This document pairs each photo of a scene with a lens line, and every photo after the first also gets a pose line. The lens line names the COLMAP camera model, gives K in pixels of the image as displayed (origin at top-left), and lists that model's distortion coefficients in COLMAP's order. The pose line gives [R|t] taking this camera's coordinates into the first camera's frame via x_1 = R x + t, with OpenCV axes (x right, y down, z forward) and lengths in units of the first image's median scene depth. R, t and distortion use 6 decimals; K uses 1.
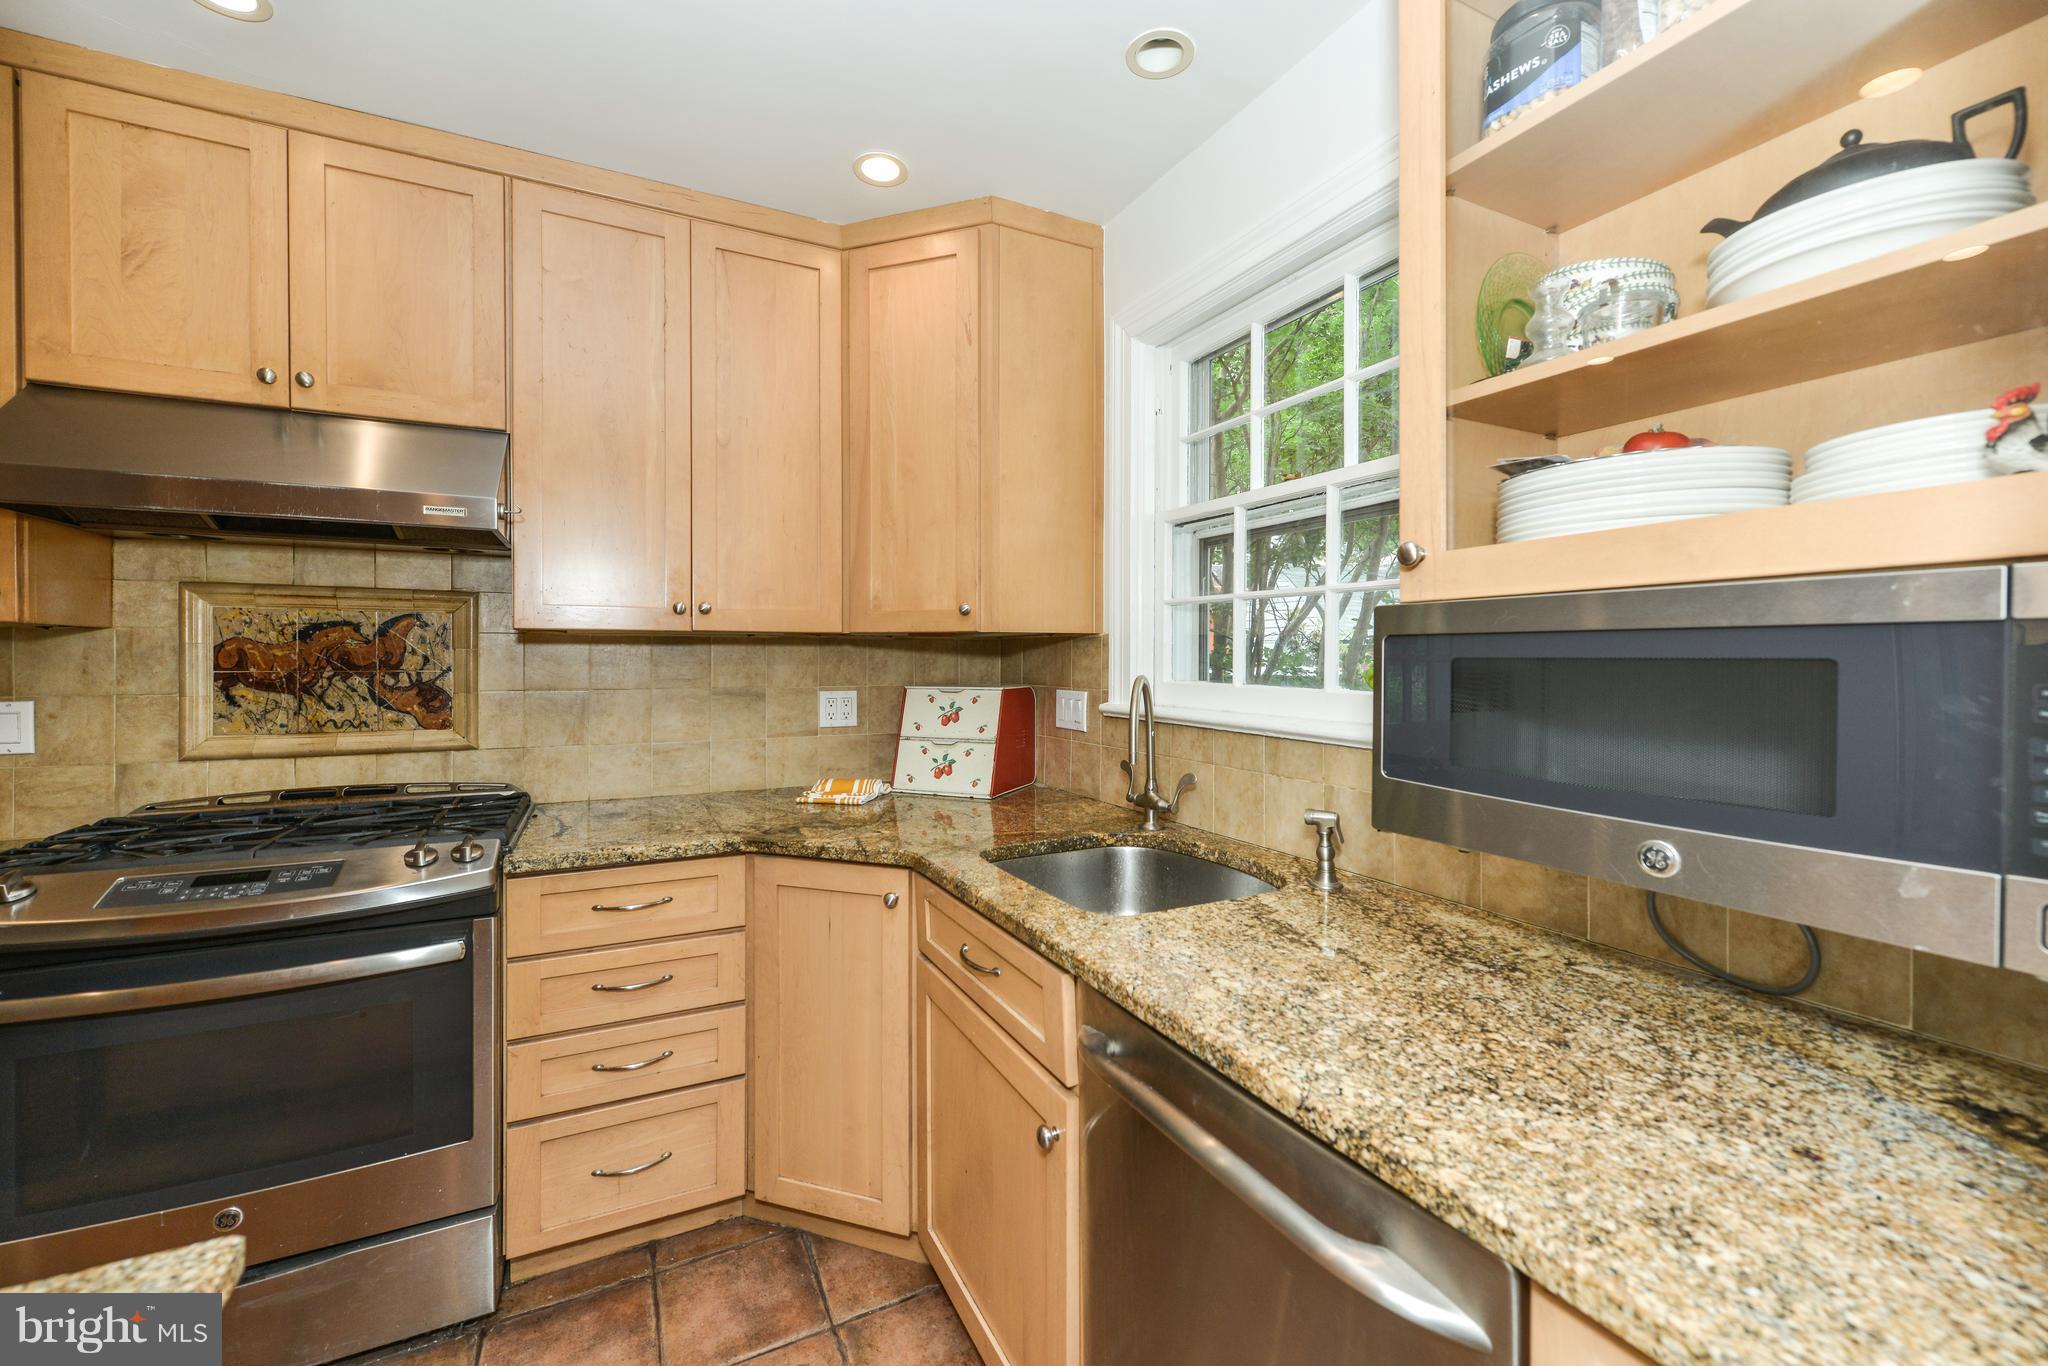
lens RADIAL K [[809.2, 0, 1057.8], [0, 809.2, 664.5], [0, 0, 1]] dist [0.000989, -0.000287]
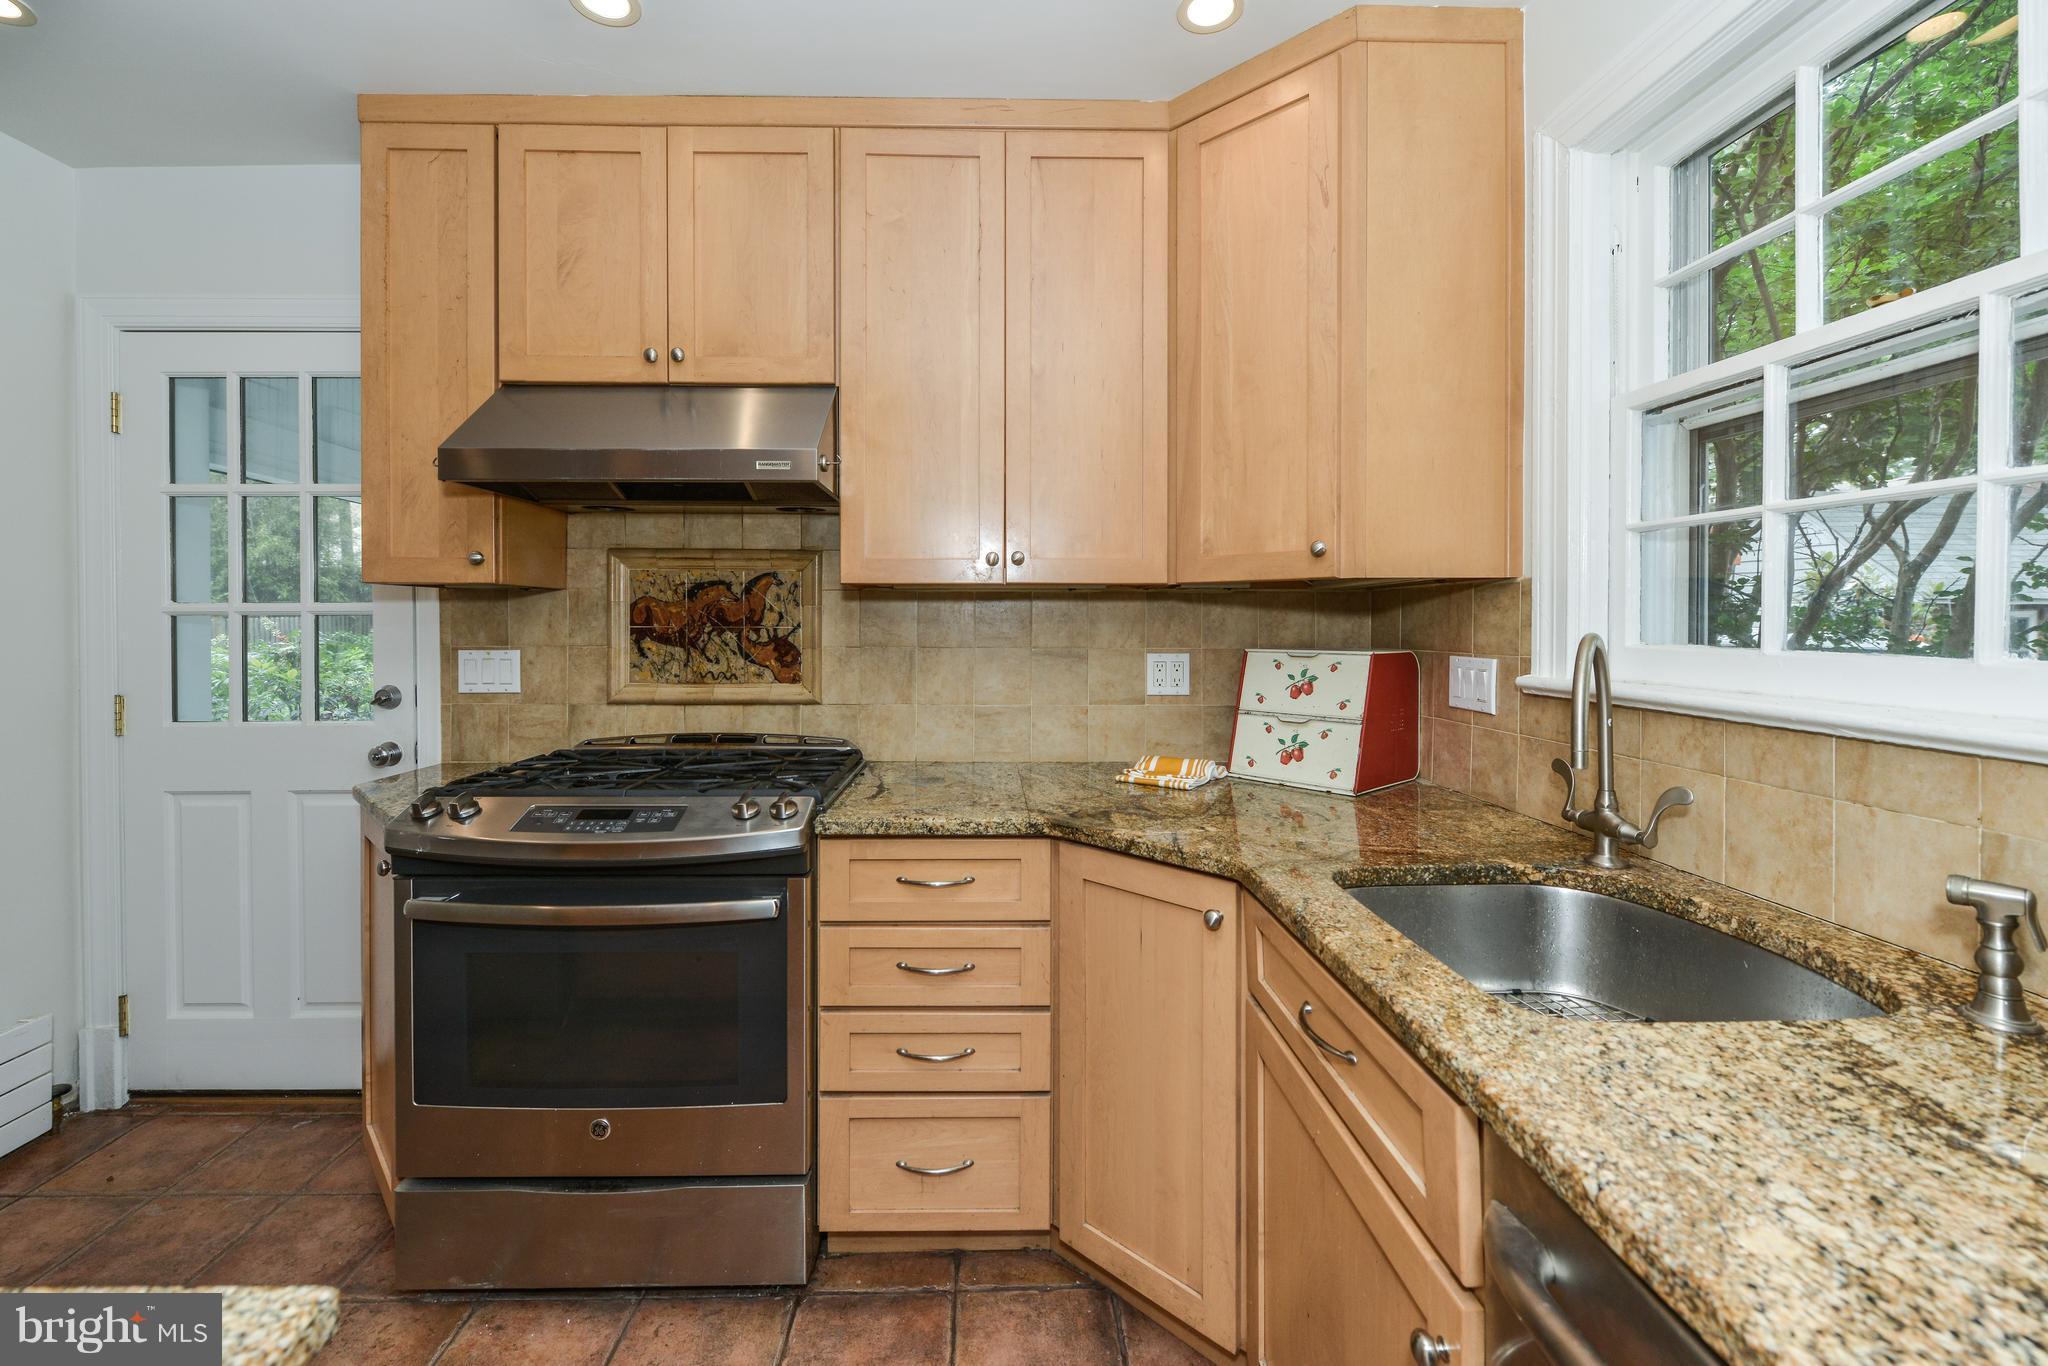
lens RADIAL K [[856.9, 0, 1041.6], [0, 856.9, 628.0], [0, 0, 1]] dist [0.002900, -0.006142]
pose [[0.901552, 0.002417, -0.432665, 0.001318], [-0.004128, 0.999987, -0.003016, 0.011964], [0.432652, 0.004505, 0.901550, 0.160973]]
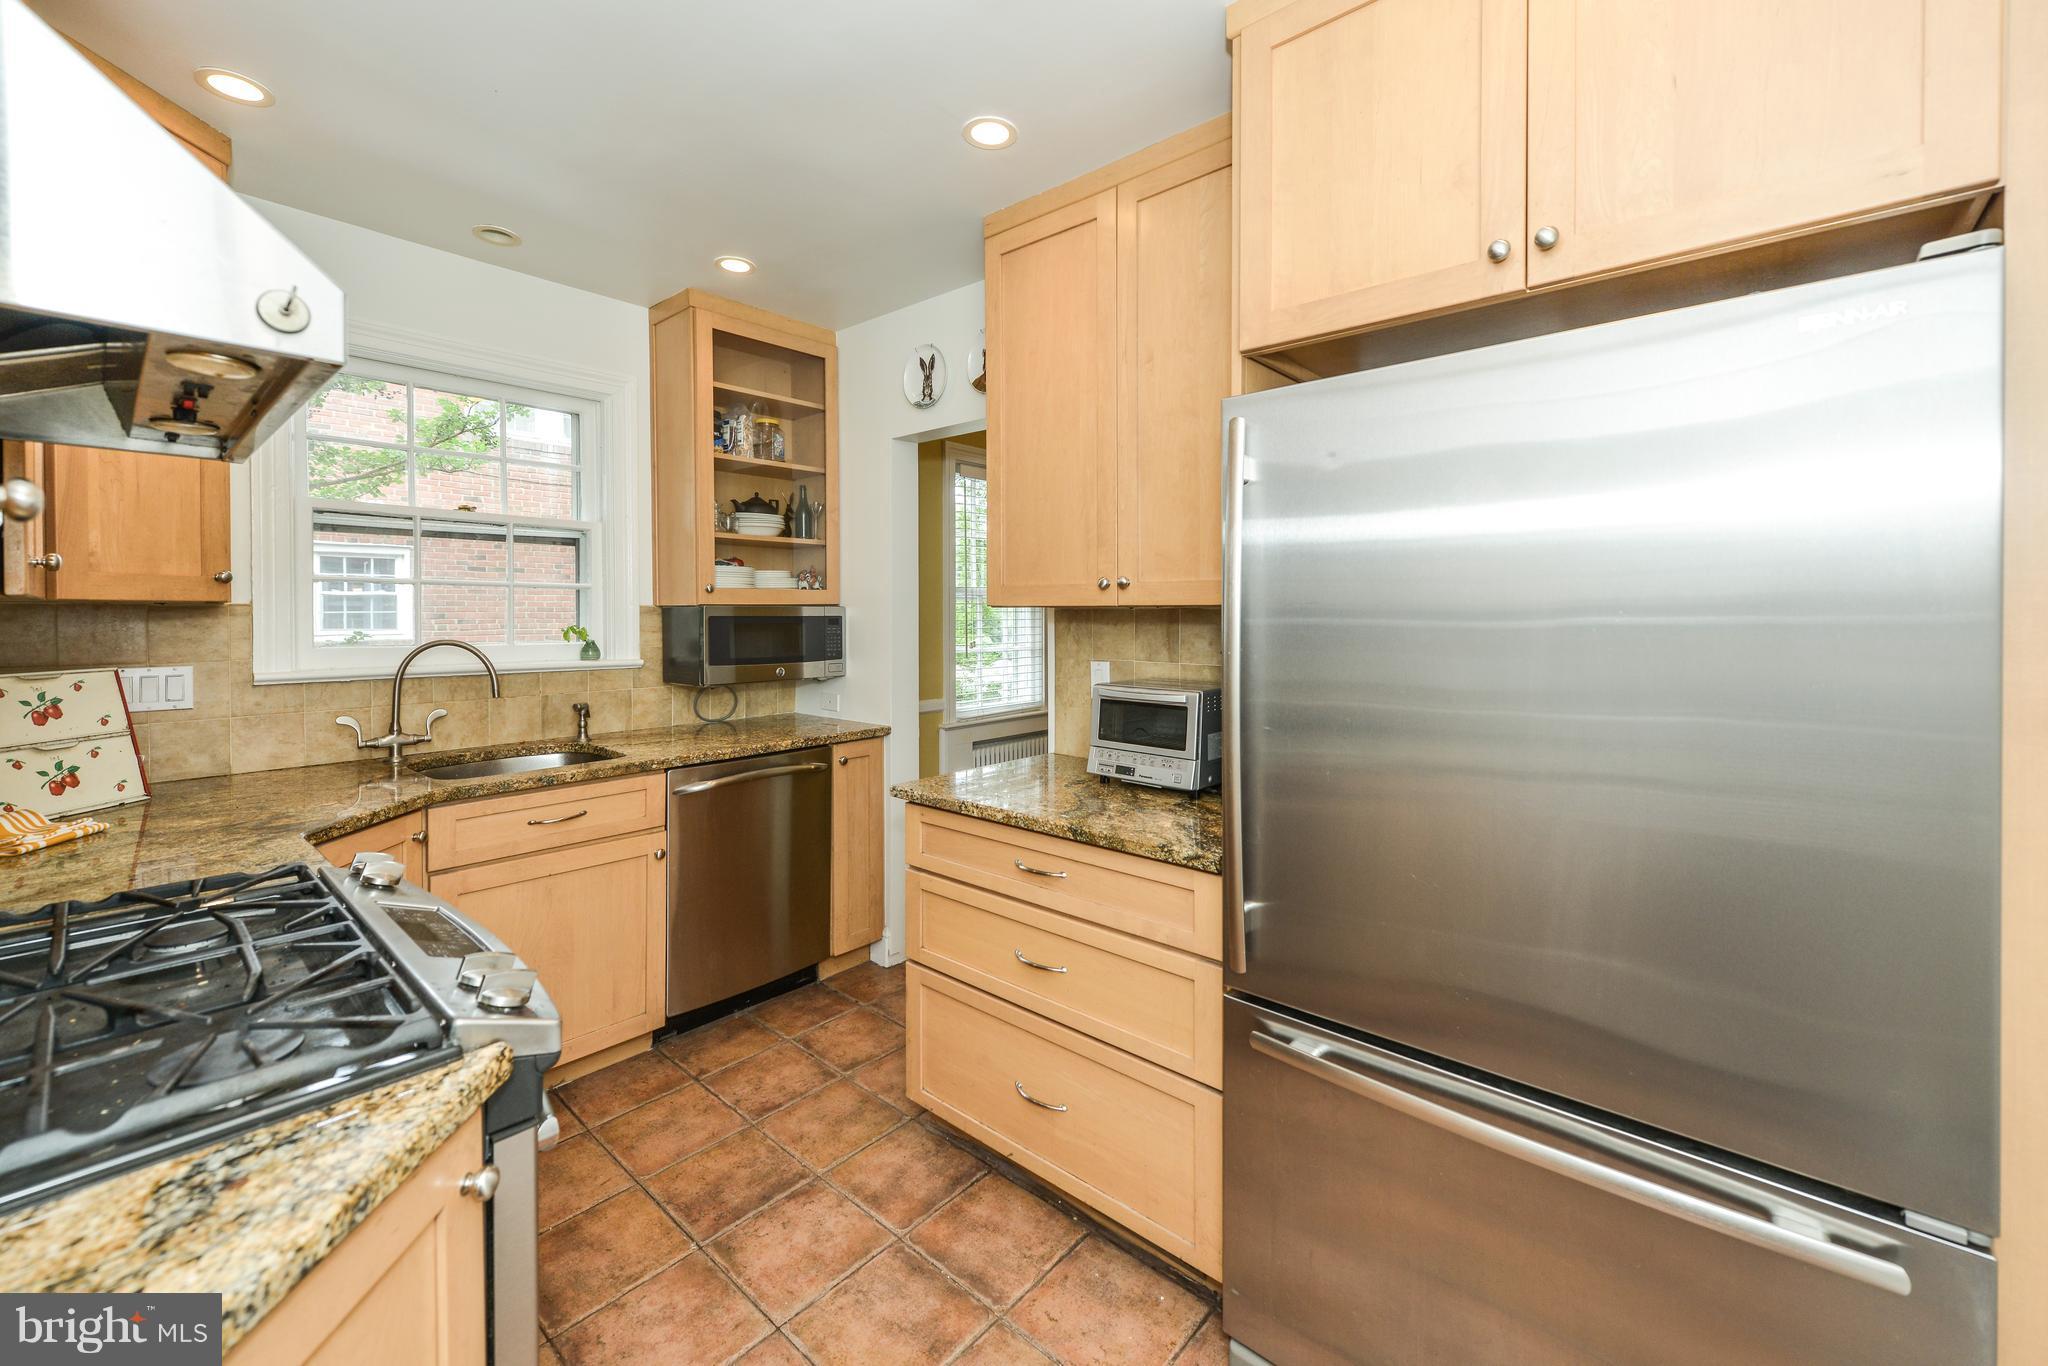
lens RADIAL K [[833.5, 0, 1027.8], [0, 833.5, 620.5], [0, 0, 1]] dist [0.000091, -0.000031]
pose [[-0.373221, -0.008983, 0.927699, -1.454274], [0.008294, 0.999881, 0.013019, -0.027140], [-0.927705, 0.012554, -0.373102, 0.559078]]
